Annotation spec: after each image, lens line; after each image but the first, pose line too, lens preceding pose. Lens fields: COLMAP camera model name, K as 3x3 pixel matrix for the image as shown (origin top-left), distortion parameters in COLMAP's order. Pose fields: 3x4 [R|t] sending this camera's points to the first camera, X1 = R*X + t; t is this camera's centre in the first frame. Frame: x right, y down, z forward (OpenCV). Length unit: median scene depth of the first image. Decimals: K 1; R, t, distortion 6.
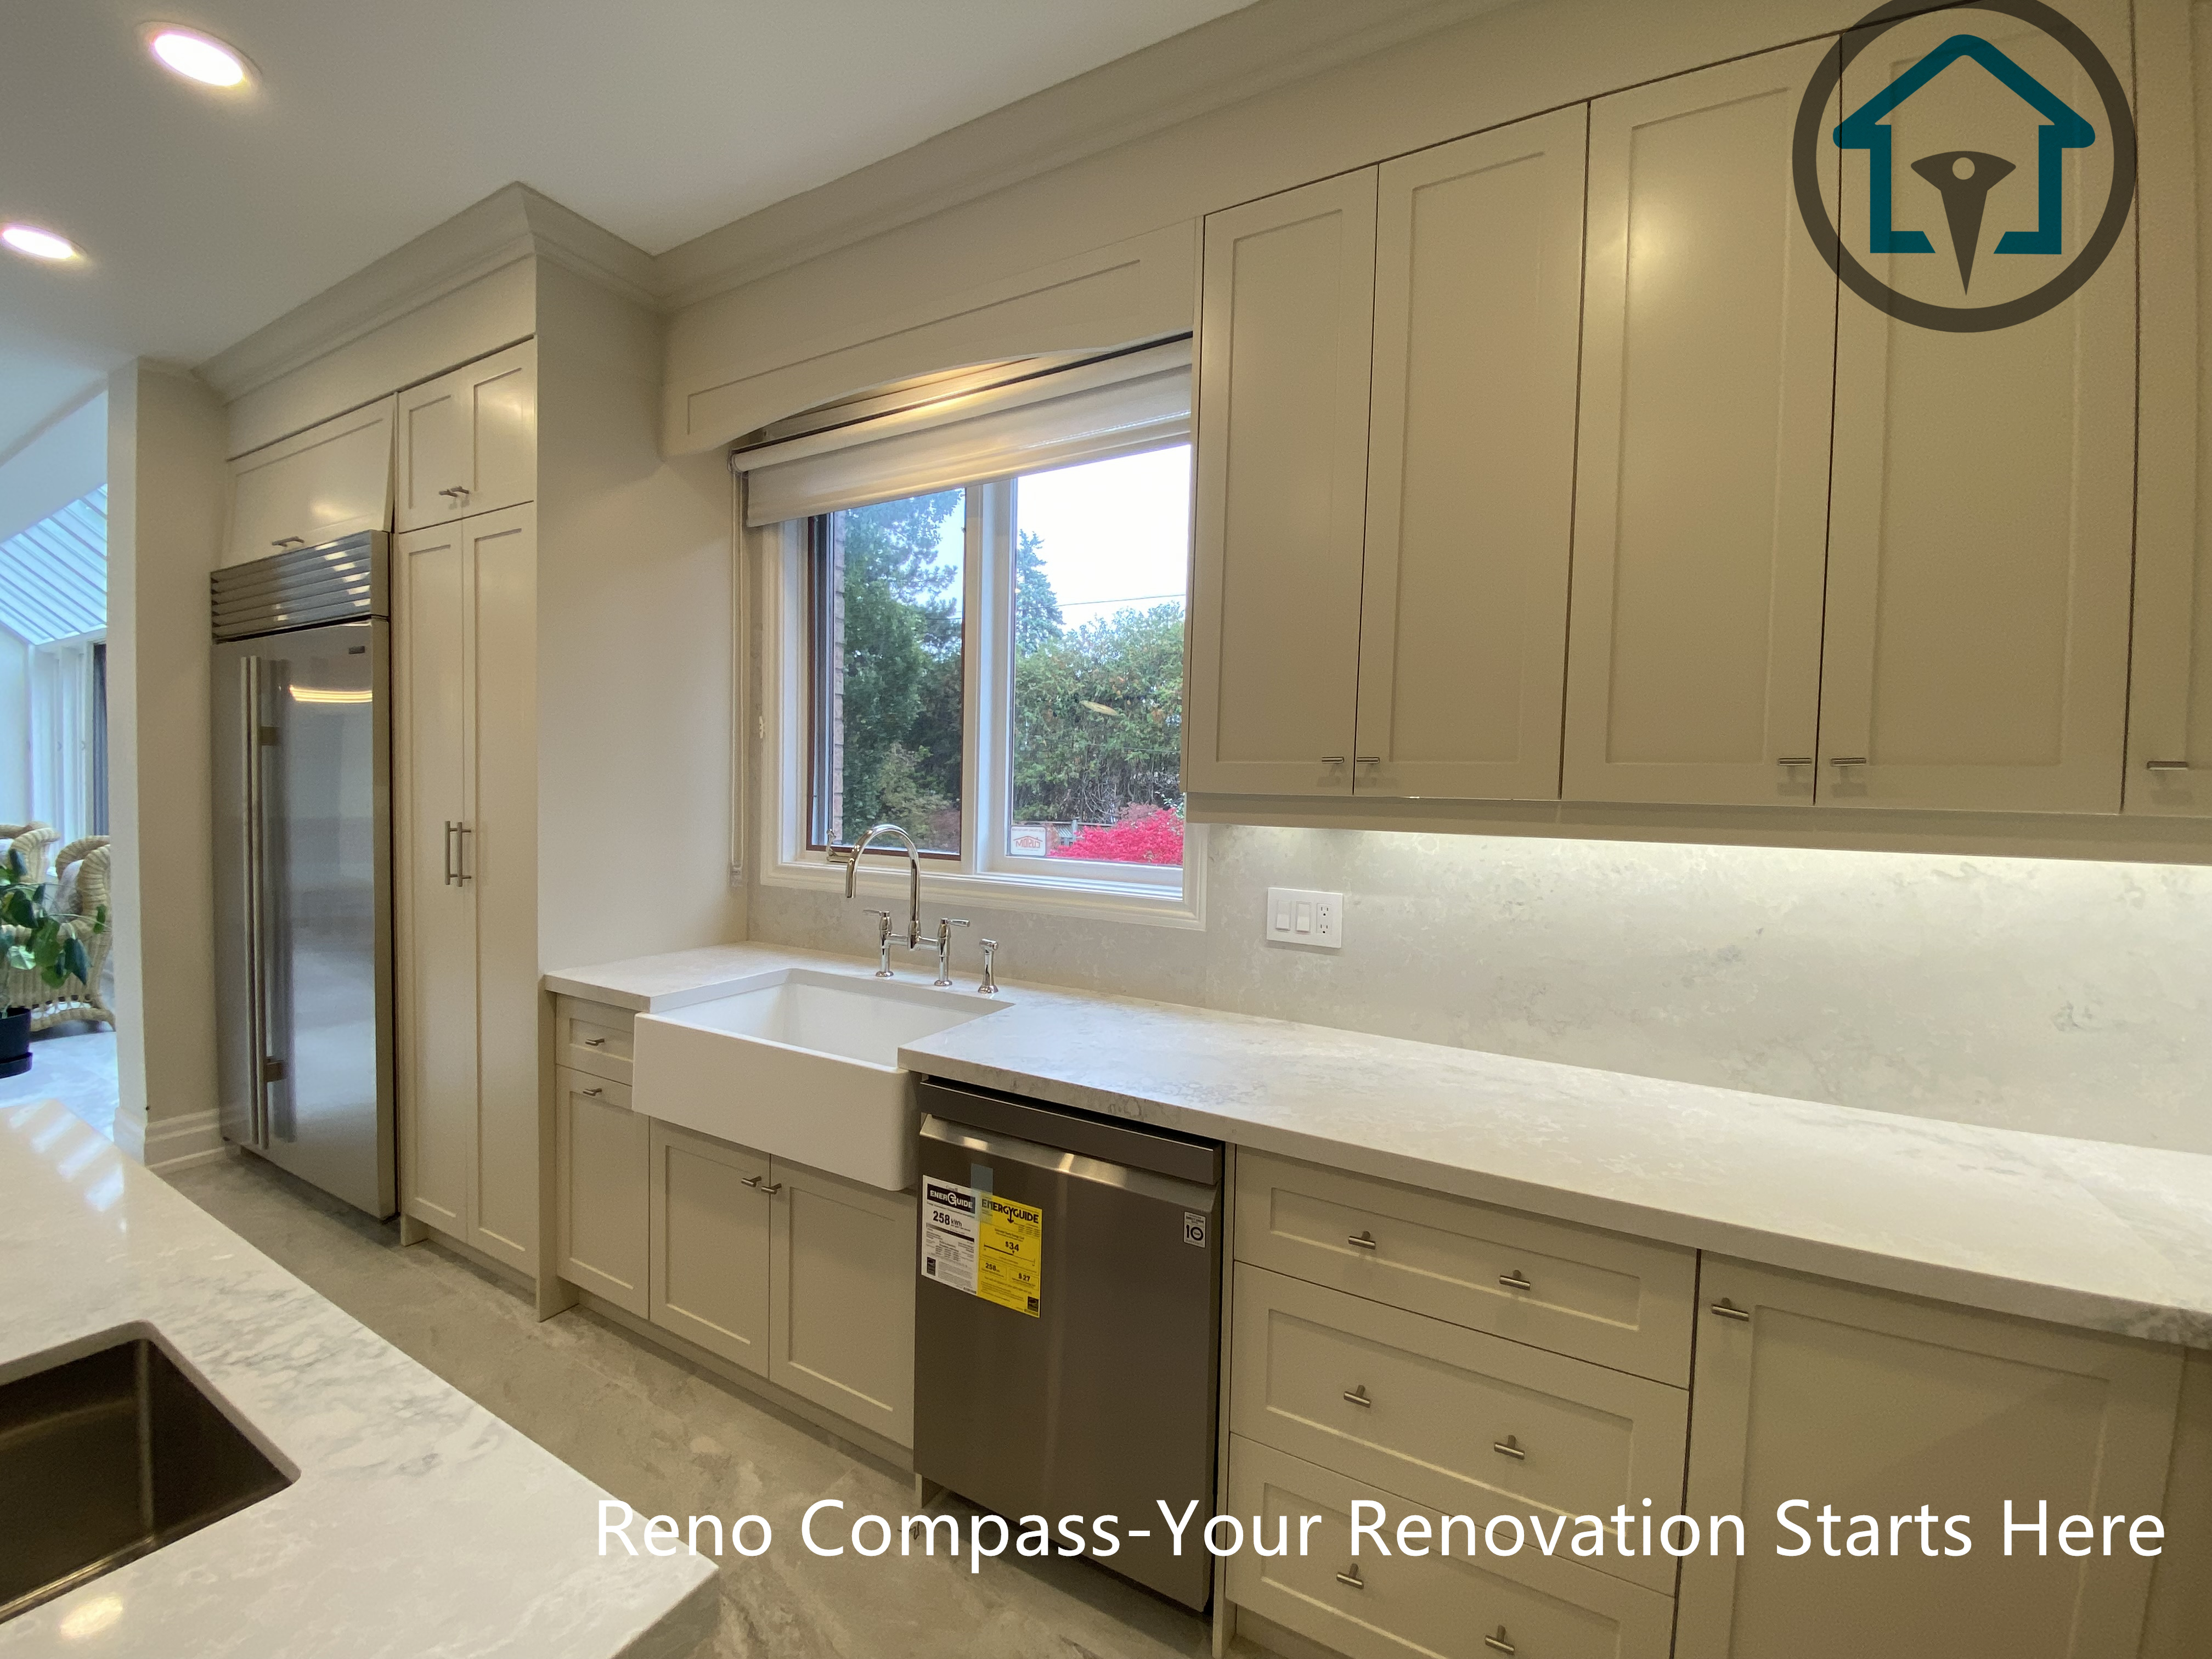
lens RADIAL K [[898.2, 0, 1087.2], [0, 898.2, 820.3], [0, 0, 1]] dist [0.028711, -0.026096]
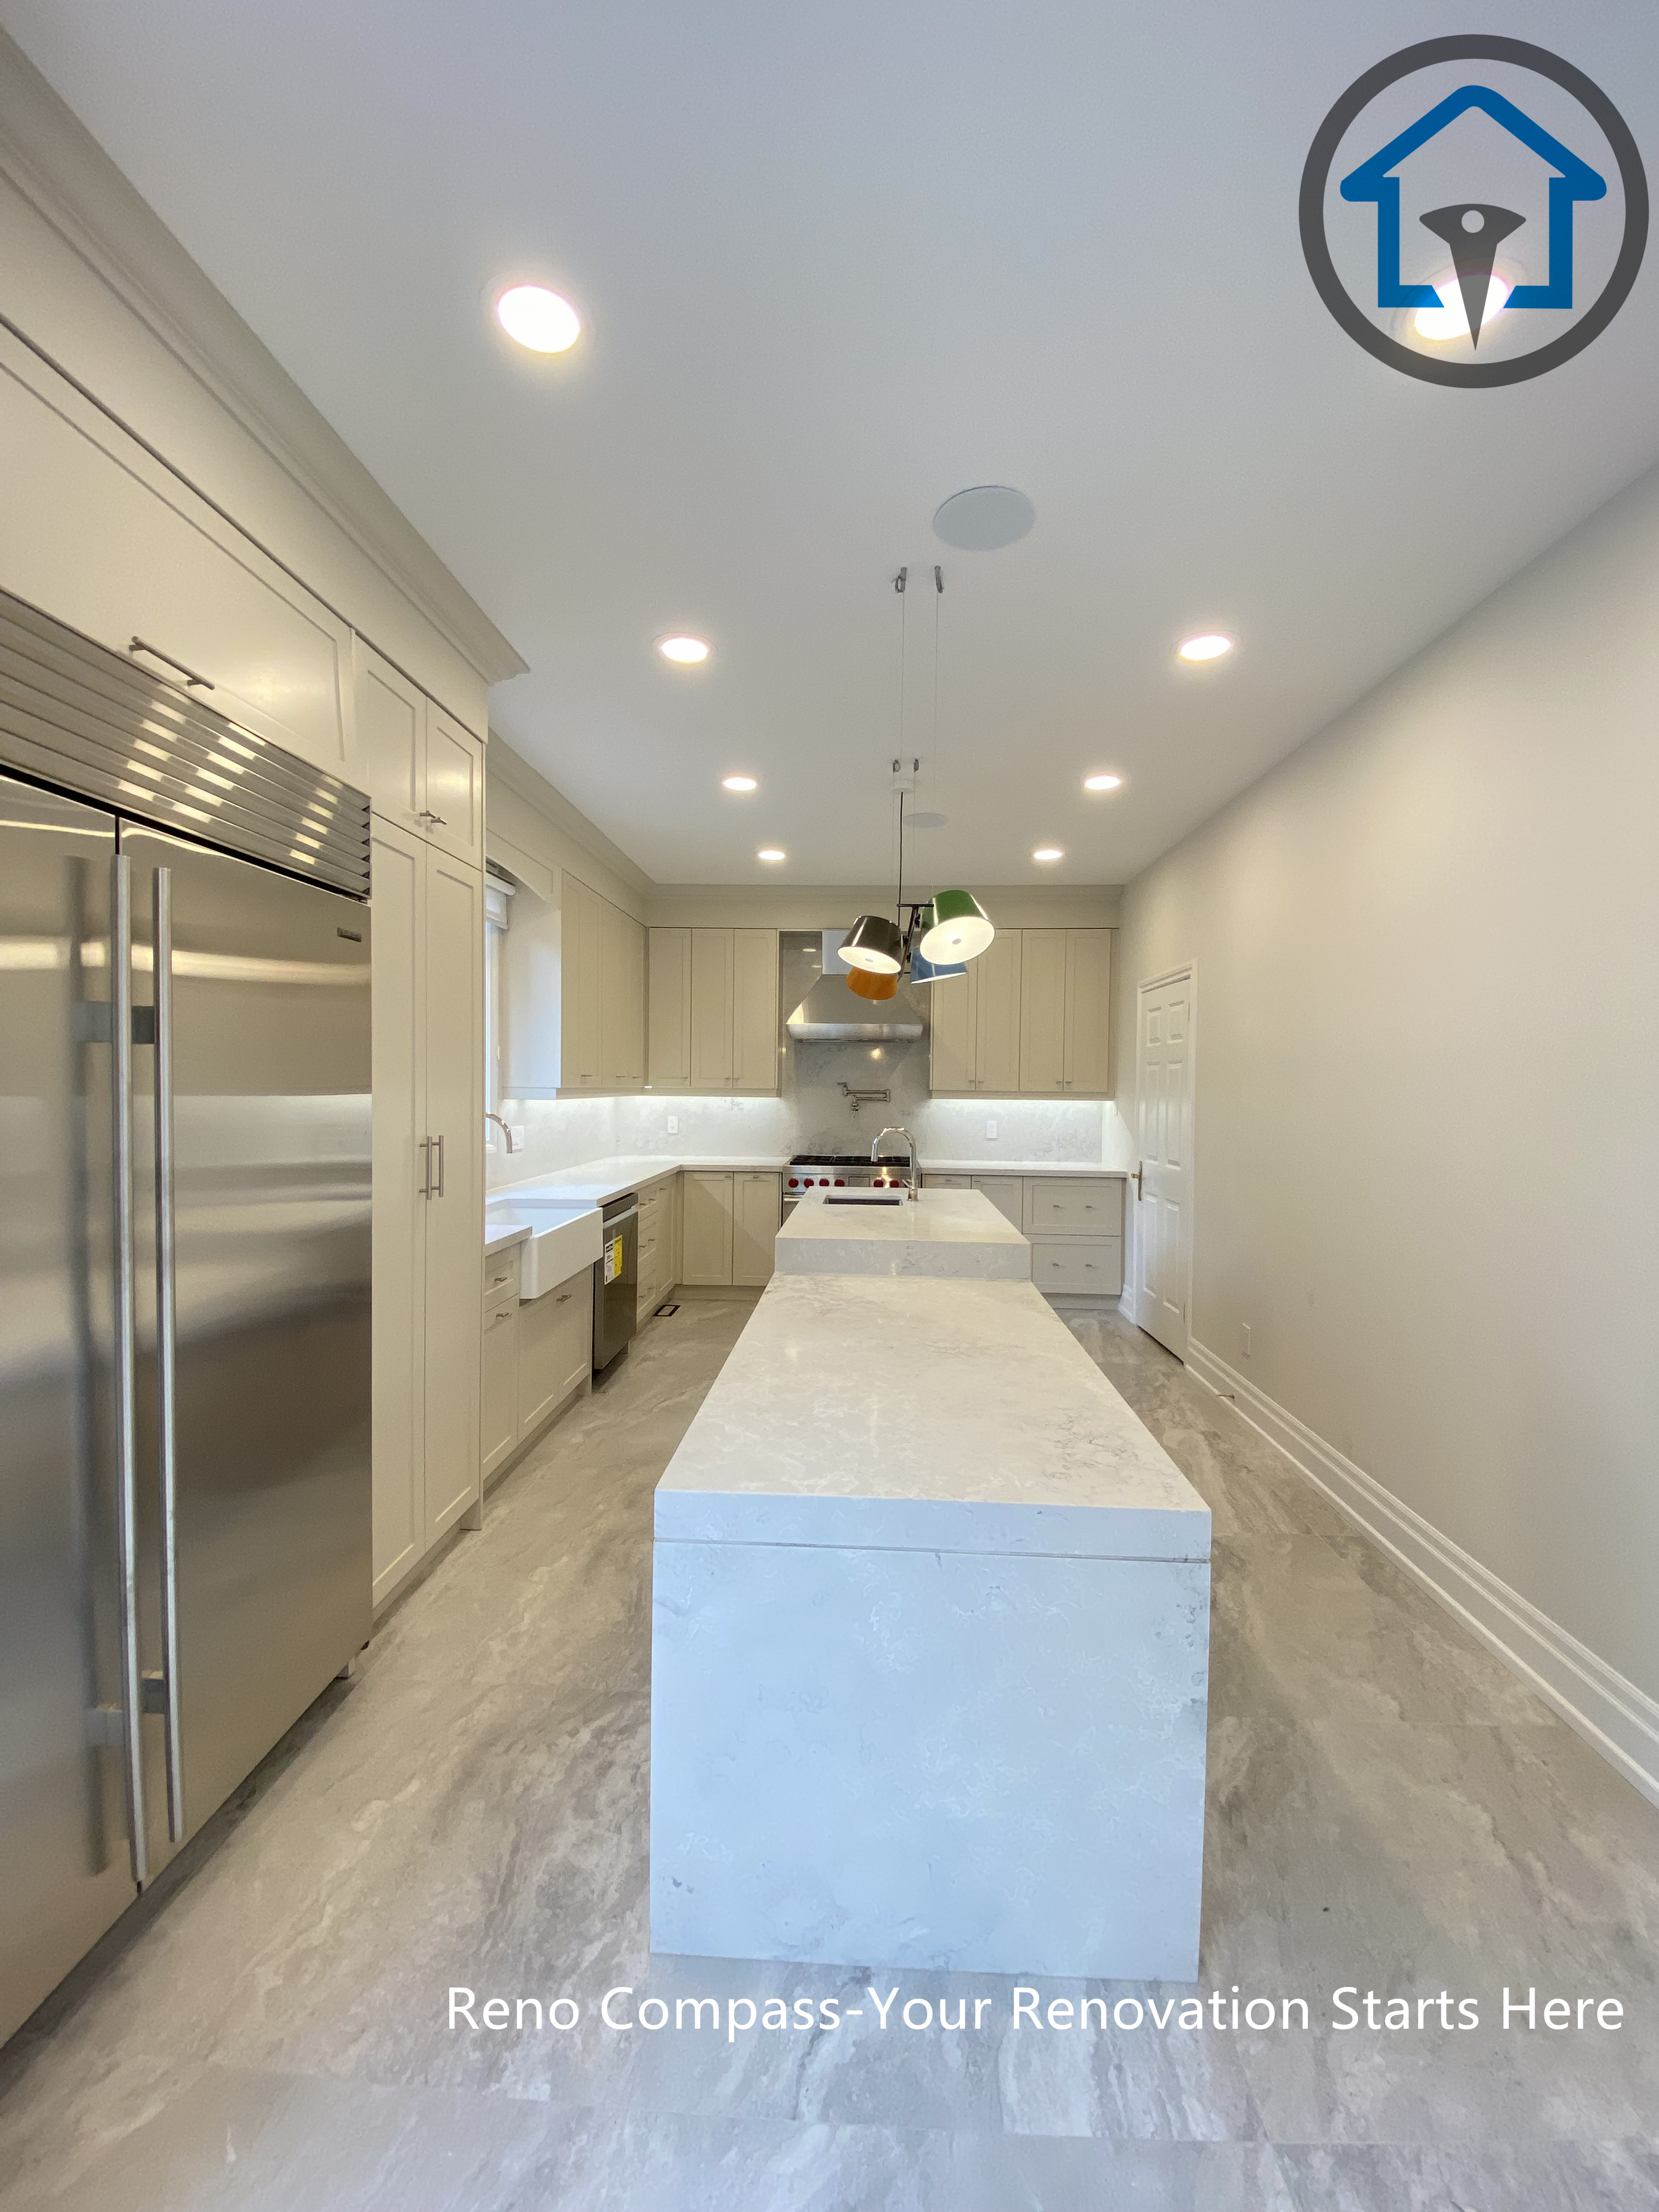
lens RADIAL K [[884.3, 0, 829.5], [0, 884.3, 1106.0], [0, 0, 1]] dist [0.028282, -0.024105]
pose [[-0.449351, -0.047401, 0.892097, -2.306164], [0.014532, 0.998071, 0.060351, -0.112281], [-0.893237, 0.040083, -0.447796, 1.343252]]
